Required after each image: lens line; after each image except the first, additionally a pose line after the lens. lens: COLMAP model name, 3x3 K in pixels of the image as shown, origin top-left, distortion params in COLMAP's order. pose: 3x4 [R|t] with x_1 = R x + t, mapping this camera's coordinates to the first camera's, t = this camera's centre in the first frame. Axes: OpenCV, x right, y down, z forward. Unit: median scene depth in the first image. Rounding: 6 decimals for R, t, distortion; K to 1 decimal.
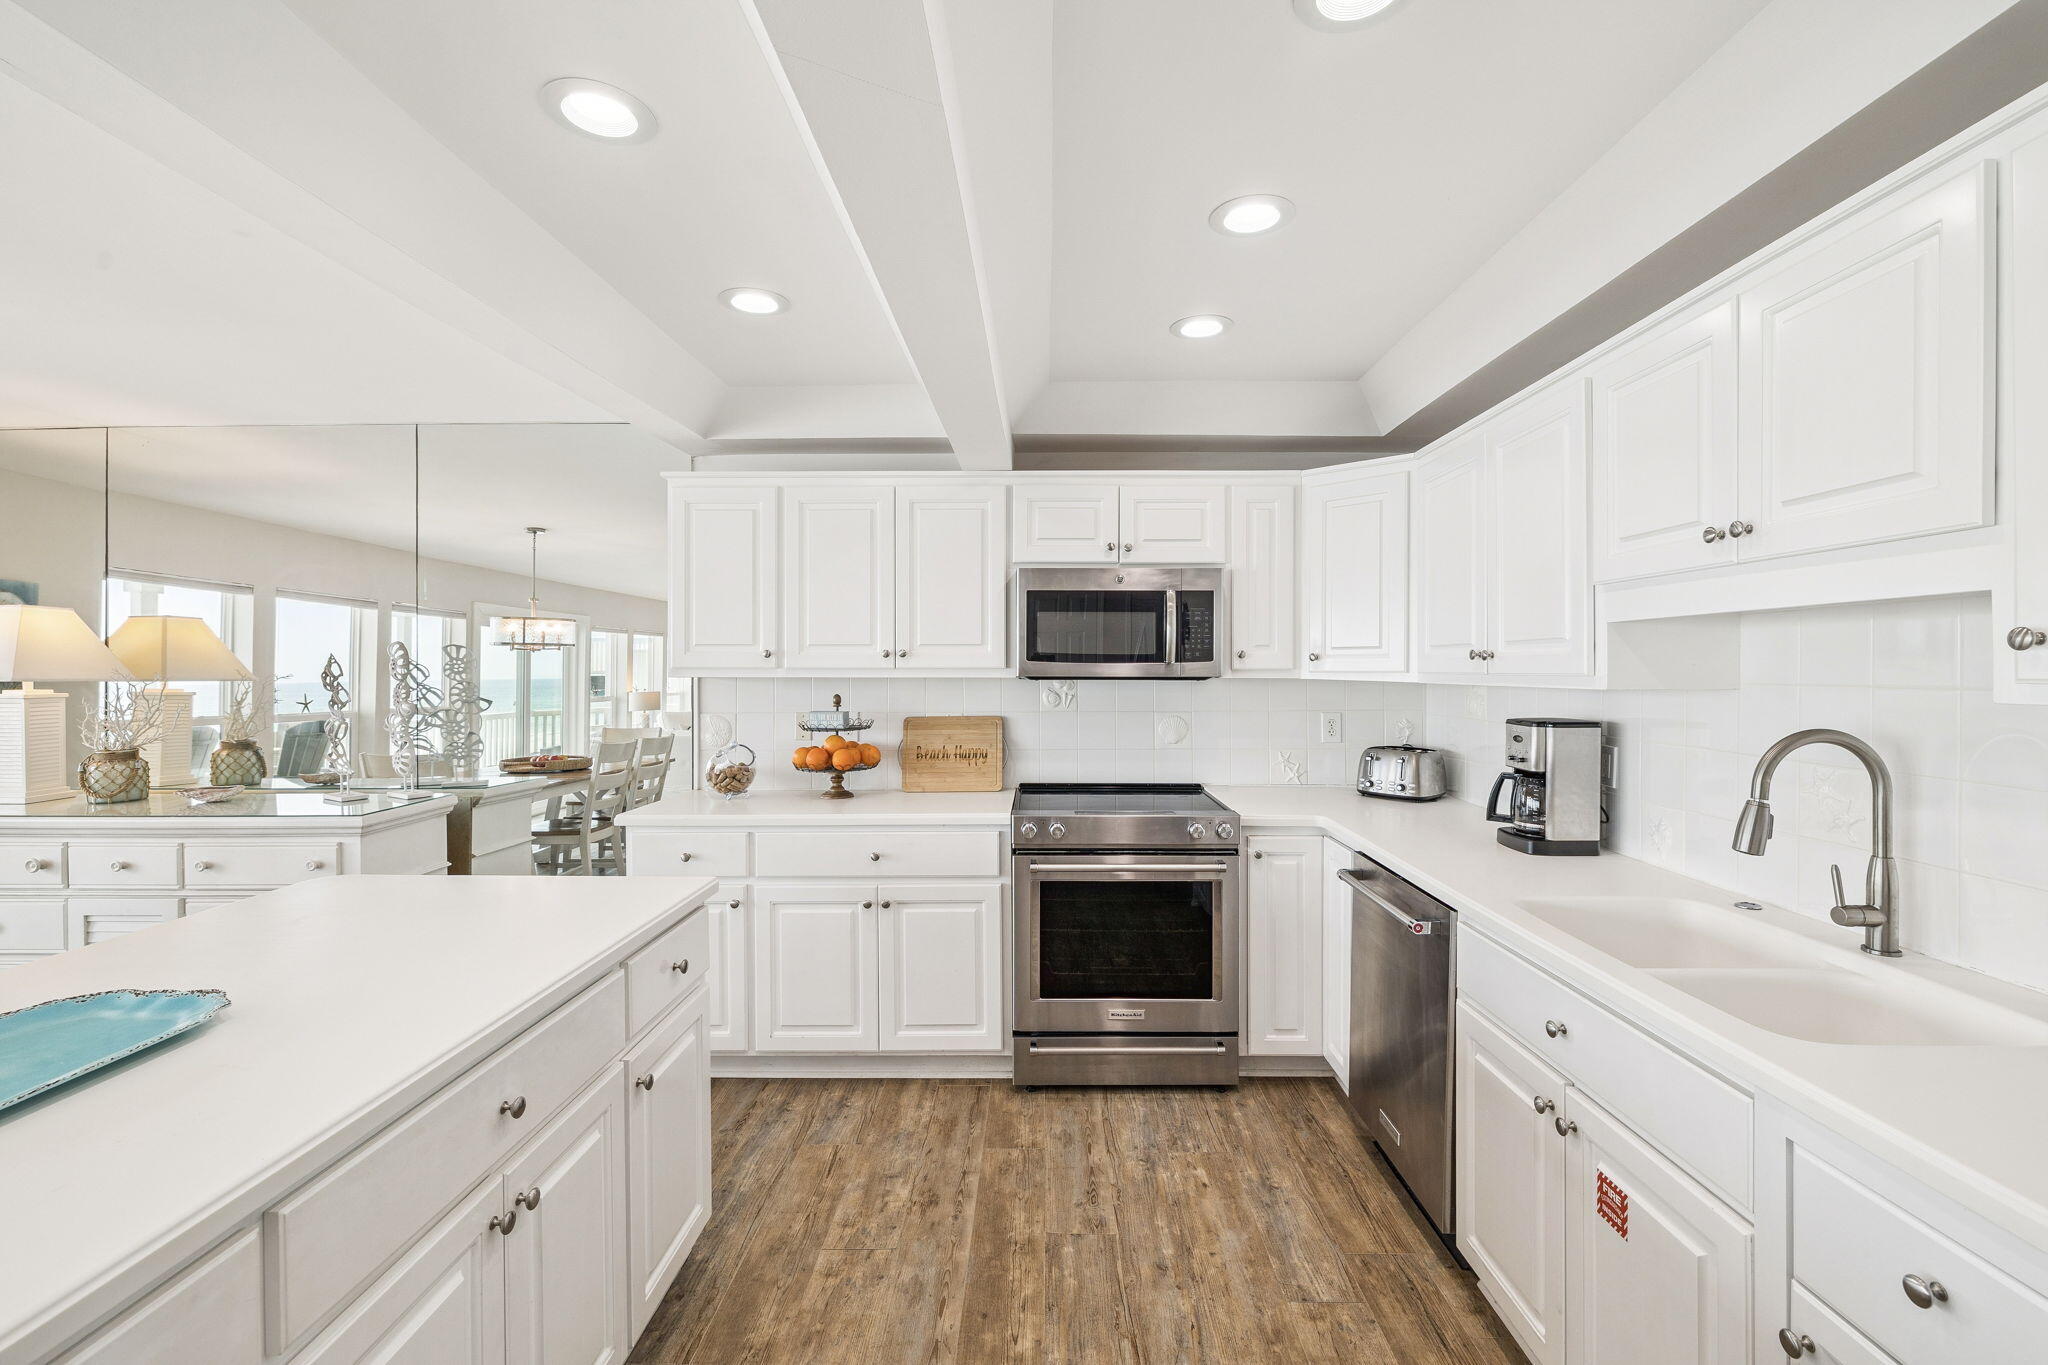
lens RADIAL K [[856.5, 0, 1032.9], [0, 856.5, 676.6], [0, 0, 1]] dist [0.000141, -0.001081]
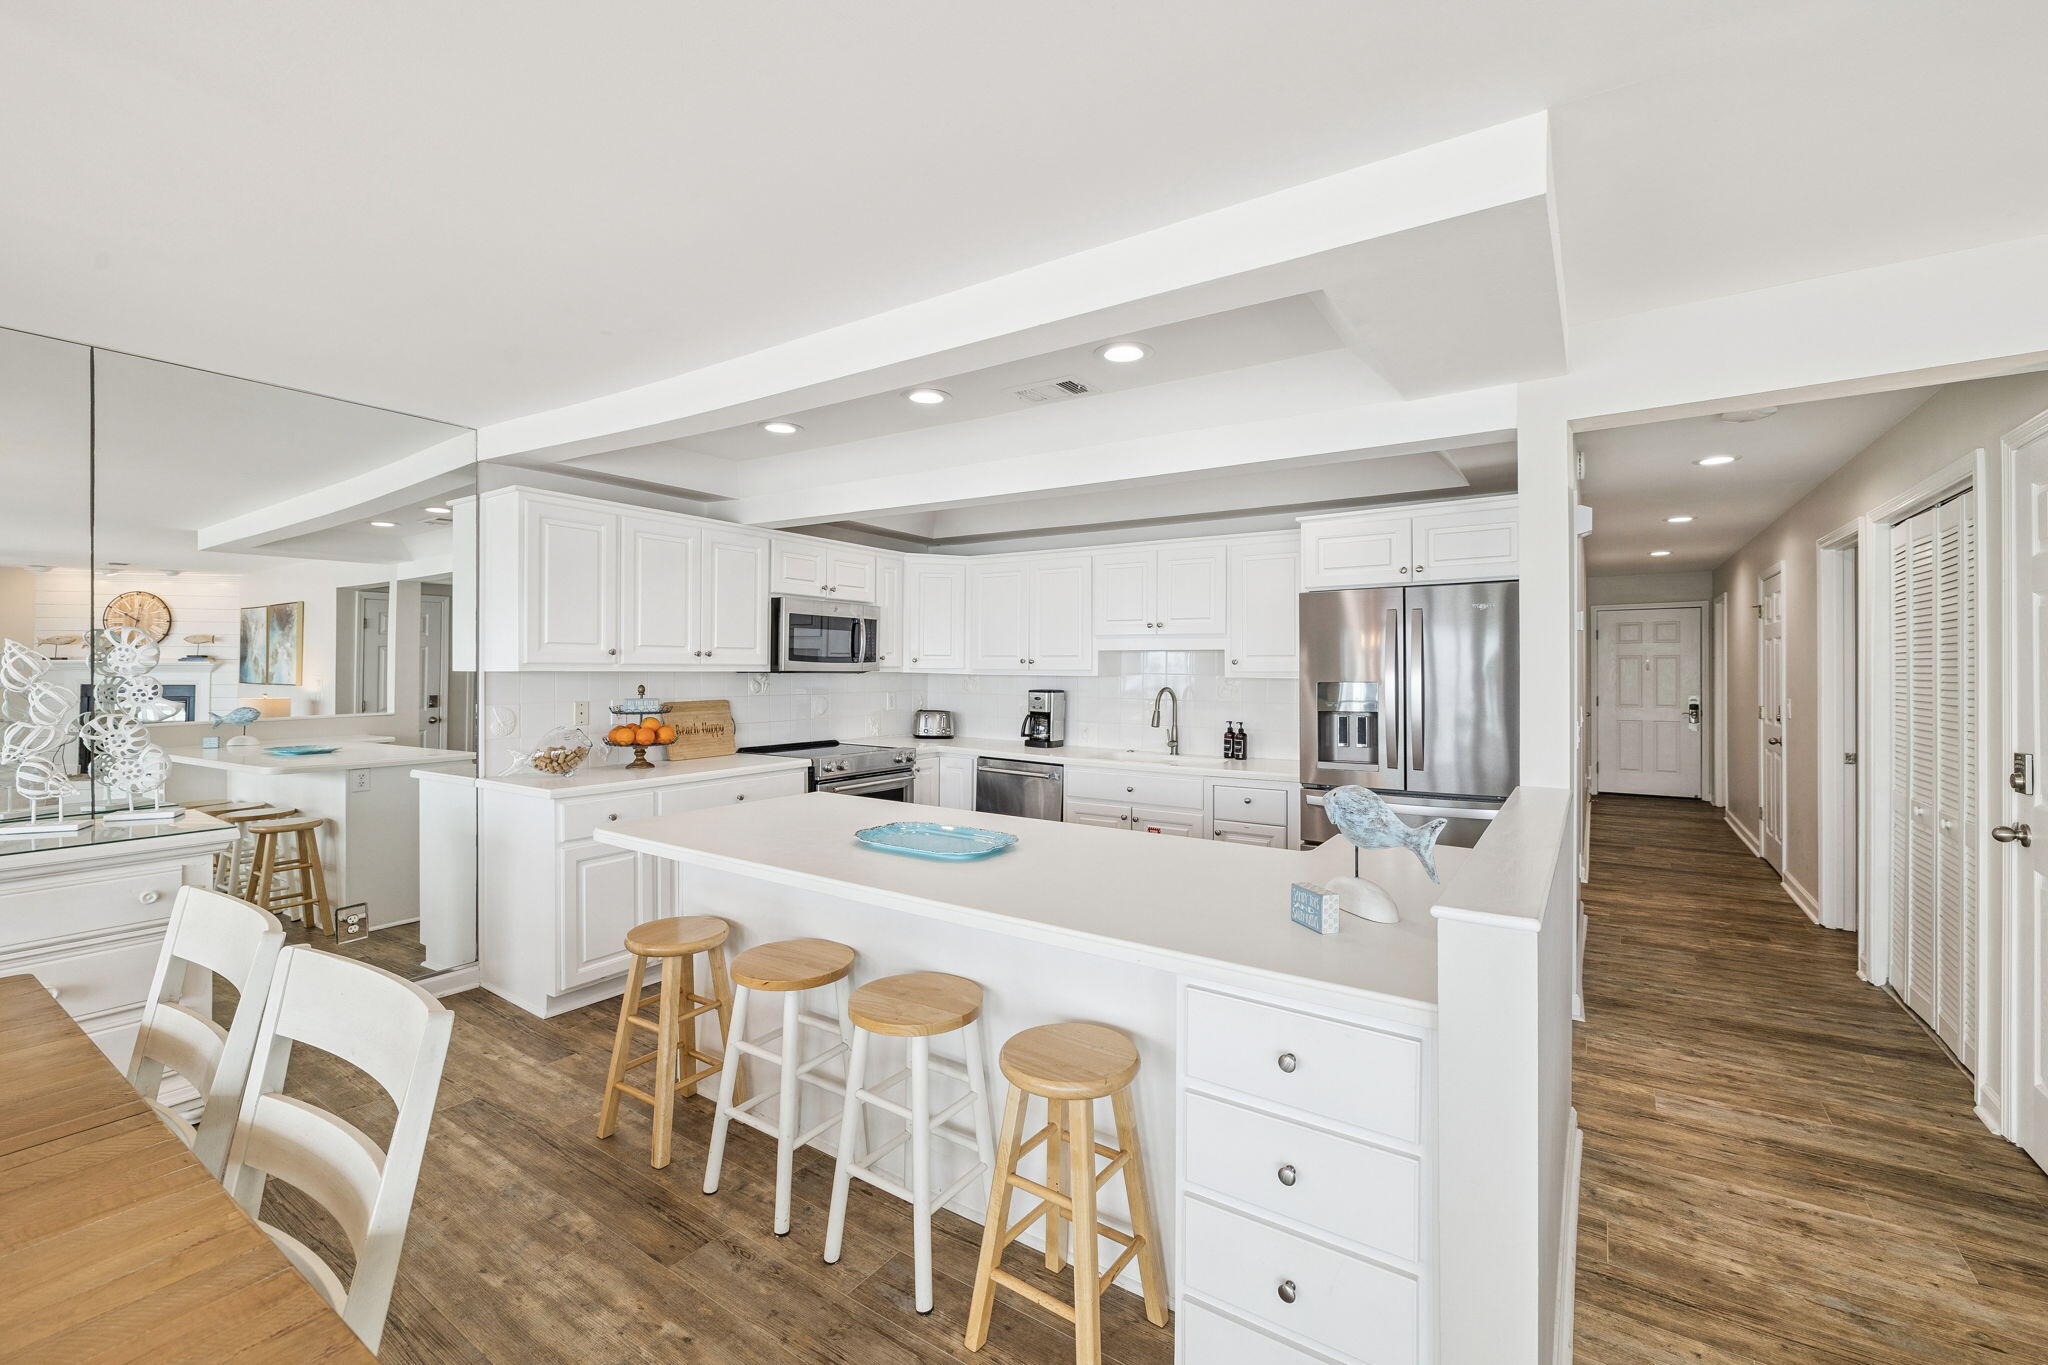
lens RADIAL K [[856.5, 0, 1026.6], [0, 856.5, 669.0], [0, 0, 1]] dist [0.000141, -0.001081]
pose [[0.545588, 0.003342, 0.838047, -1.011982], [-0.001138, 0.999994, -0.003247, 0.001159], [-0.838053, 0.000818, 0.545588, -0.155984]]
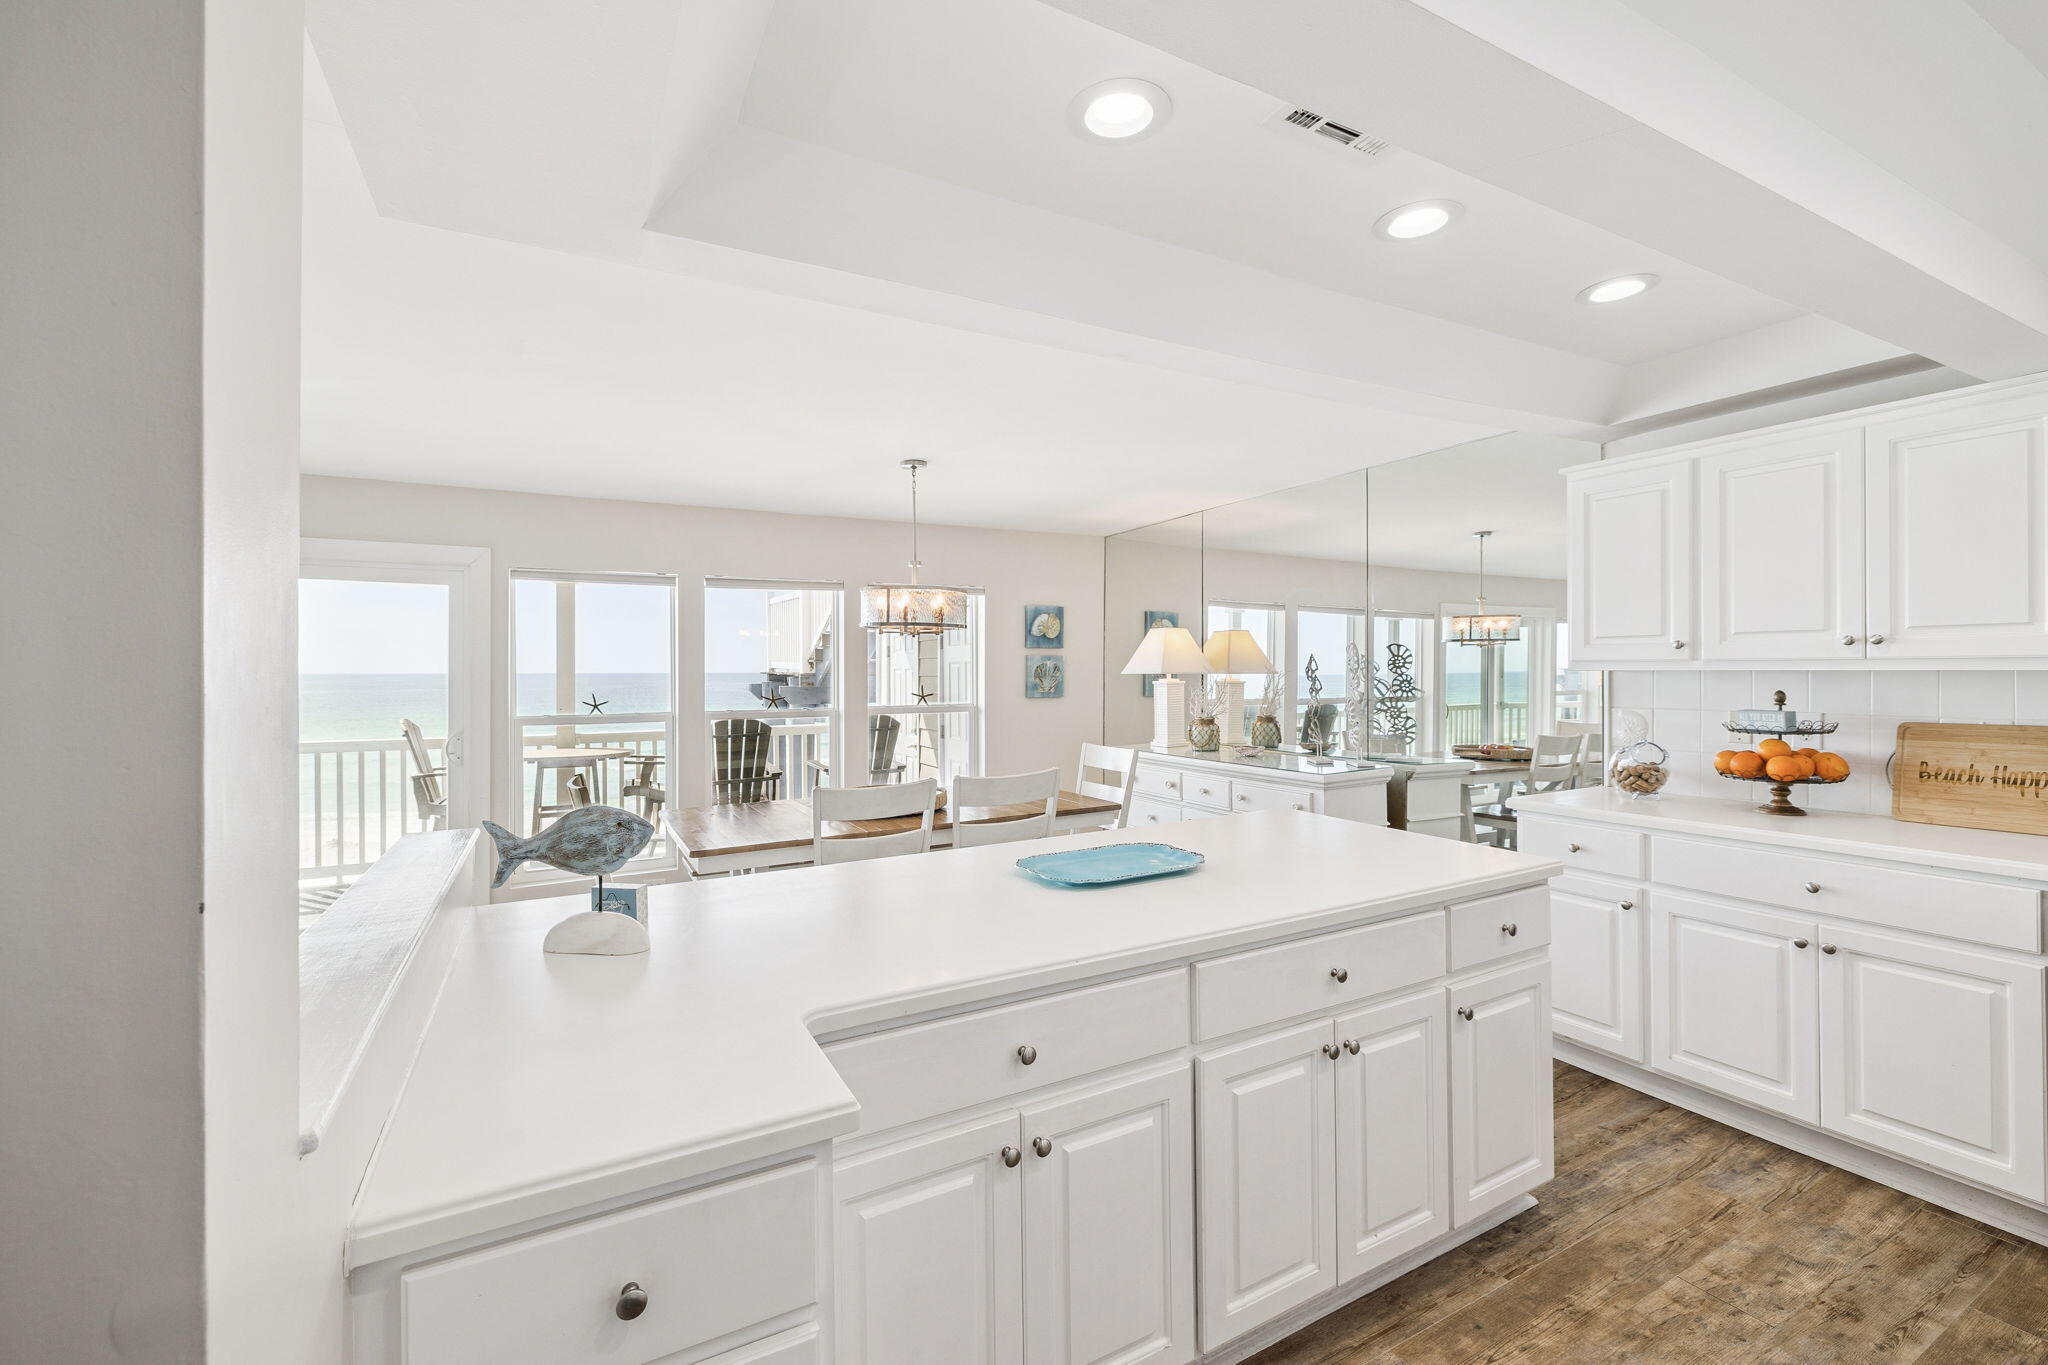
lens RADIAL K [[856.5, 0, 1028.7], [0, 856.5, 674.5], [0, 0, 1]] dist [0.000141, -0.001081]
pose [[0.492711, 0.002903, -0.870188, 0.145205], [0.001339, 0.999991, 0.004095, 0.000486], [0.870192, -0.003183, 0.492702, -0.055564]]
